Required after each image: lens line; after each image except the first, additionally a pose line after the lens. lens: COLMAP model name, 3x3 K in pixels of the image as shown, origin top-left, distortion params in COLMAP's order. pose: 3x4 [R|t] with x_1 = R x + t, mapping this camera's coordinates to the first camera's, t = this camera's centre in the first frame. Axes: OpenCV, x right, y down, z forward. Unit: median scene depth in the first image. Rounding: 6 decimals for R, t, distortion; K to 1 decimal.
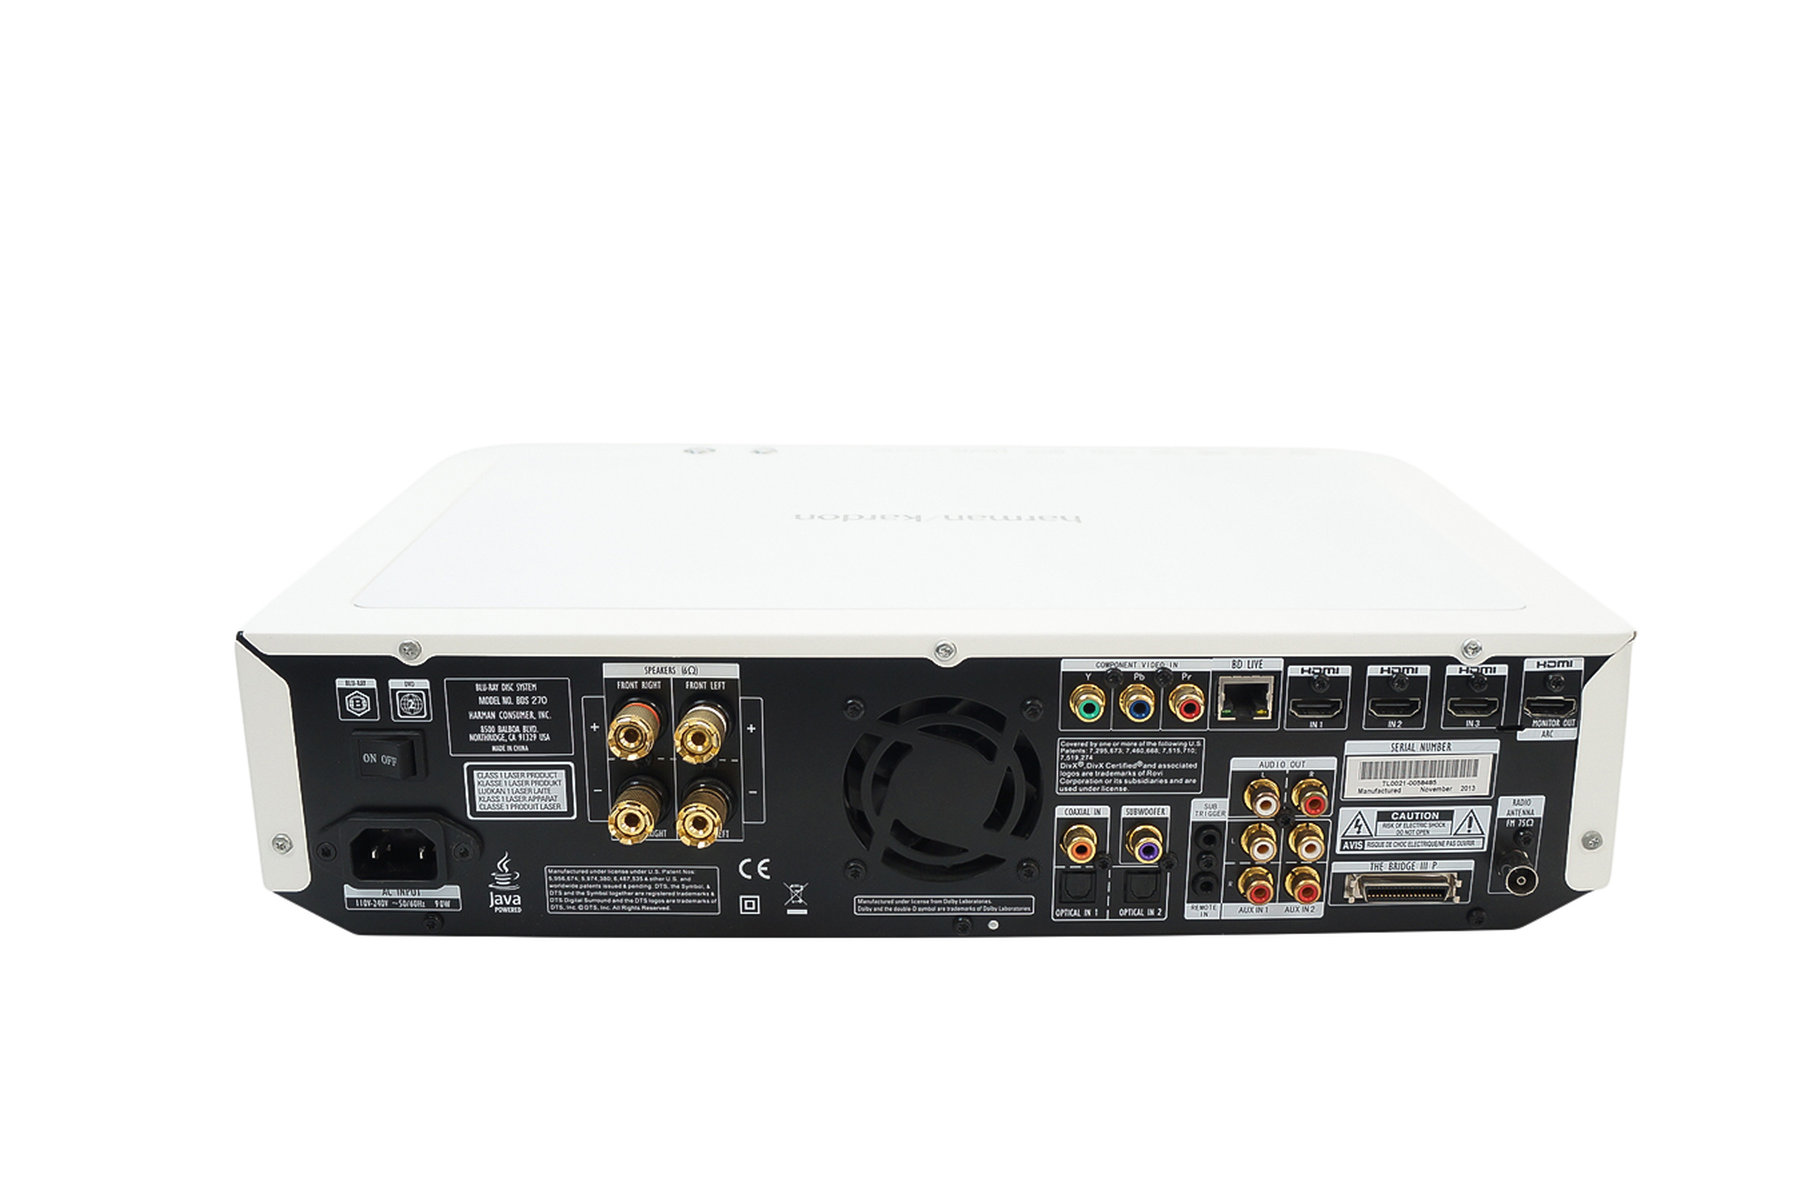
lens RADIAL K [[1654.0, 0, 895.3], [0, 1654.0, 557.8], [0, 0, 1]] dist [-0.091619, 0.006111]
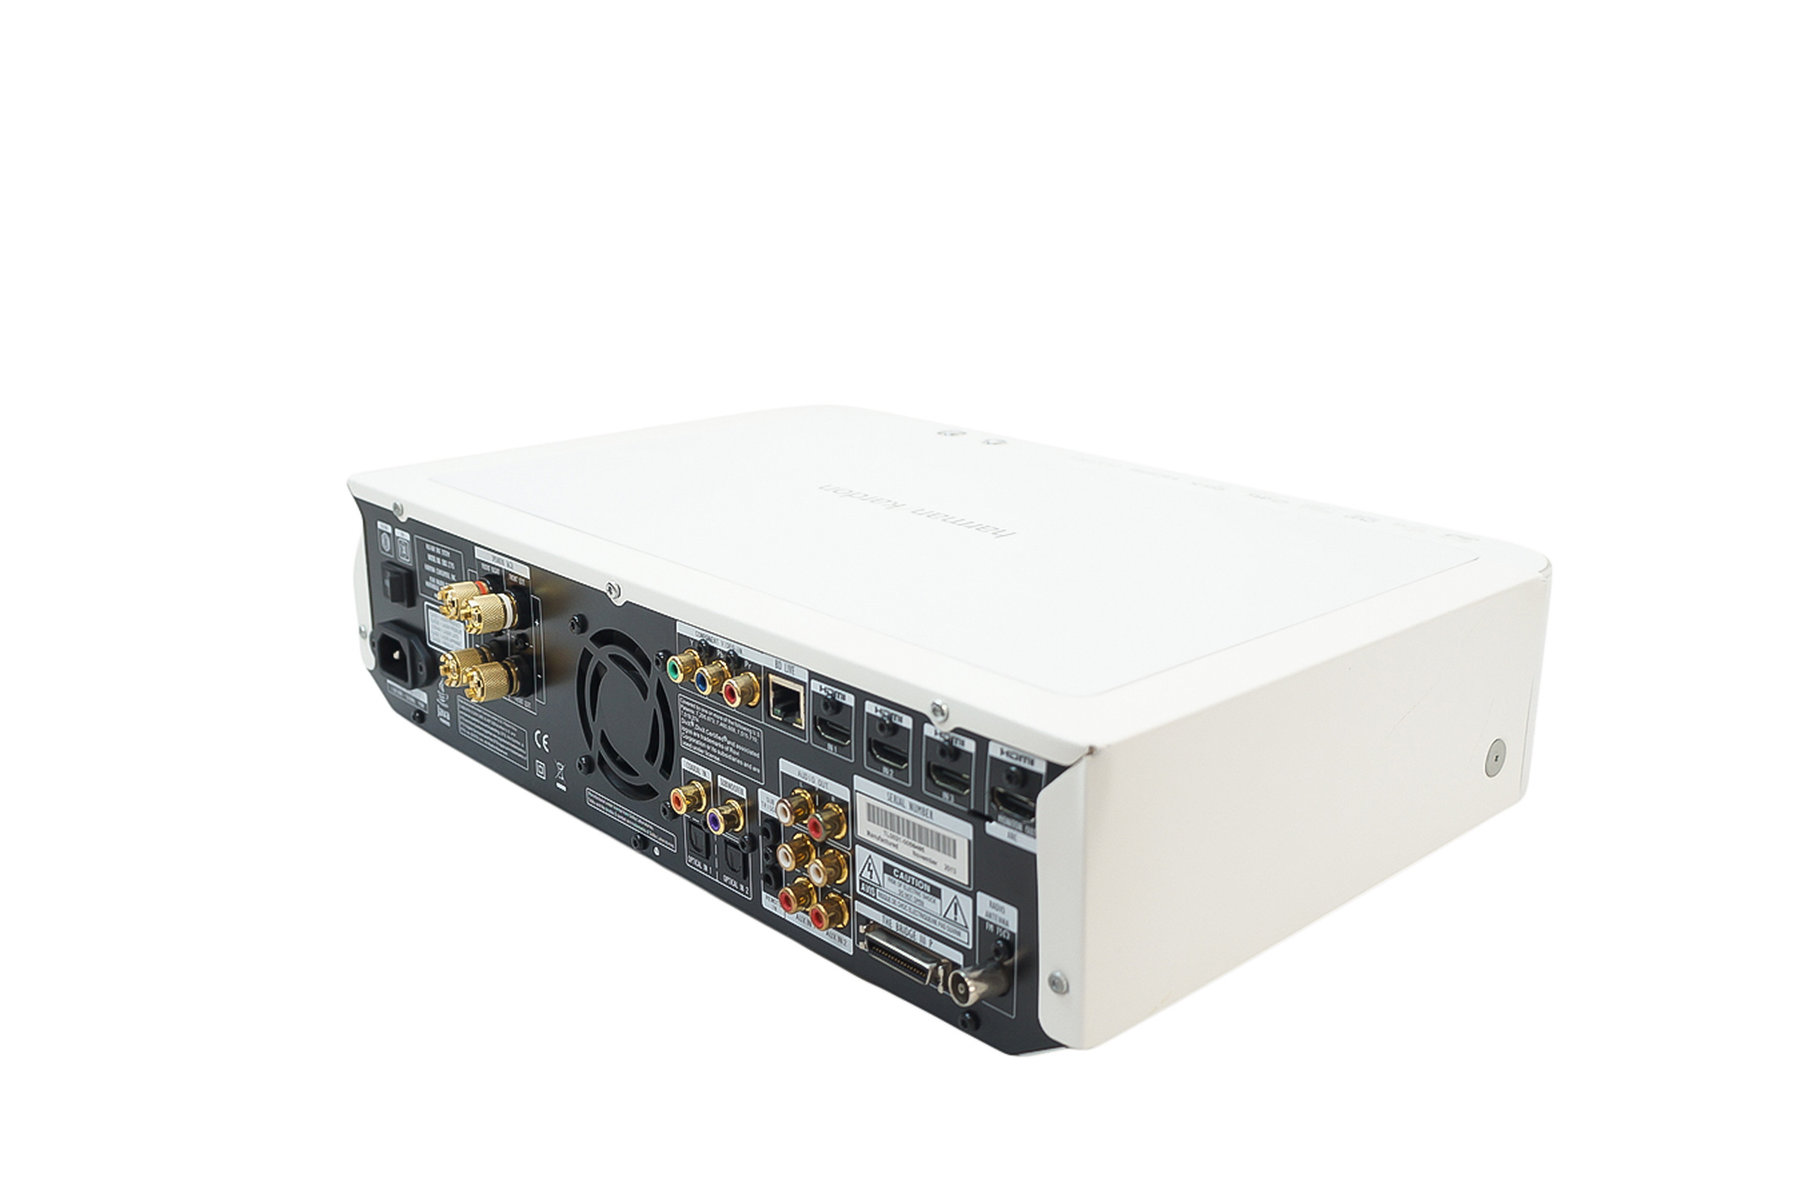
lens RADIAL K [[1654.0, 0, 895.3], [0, 1654.0, 557.8], [0, 0, 1]] dist [-0.091619, 0.006111]
pose [[0.673177, 0.193243, -0.713785, 0.945444], [-0.197317, 0.977195, 0.078465, -0.091214], [0.712670, 0.088022, 0.695956, 0.333726]]
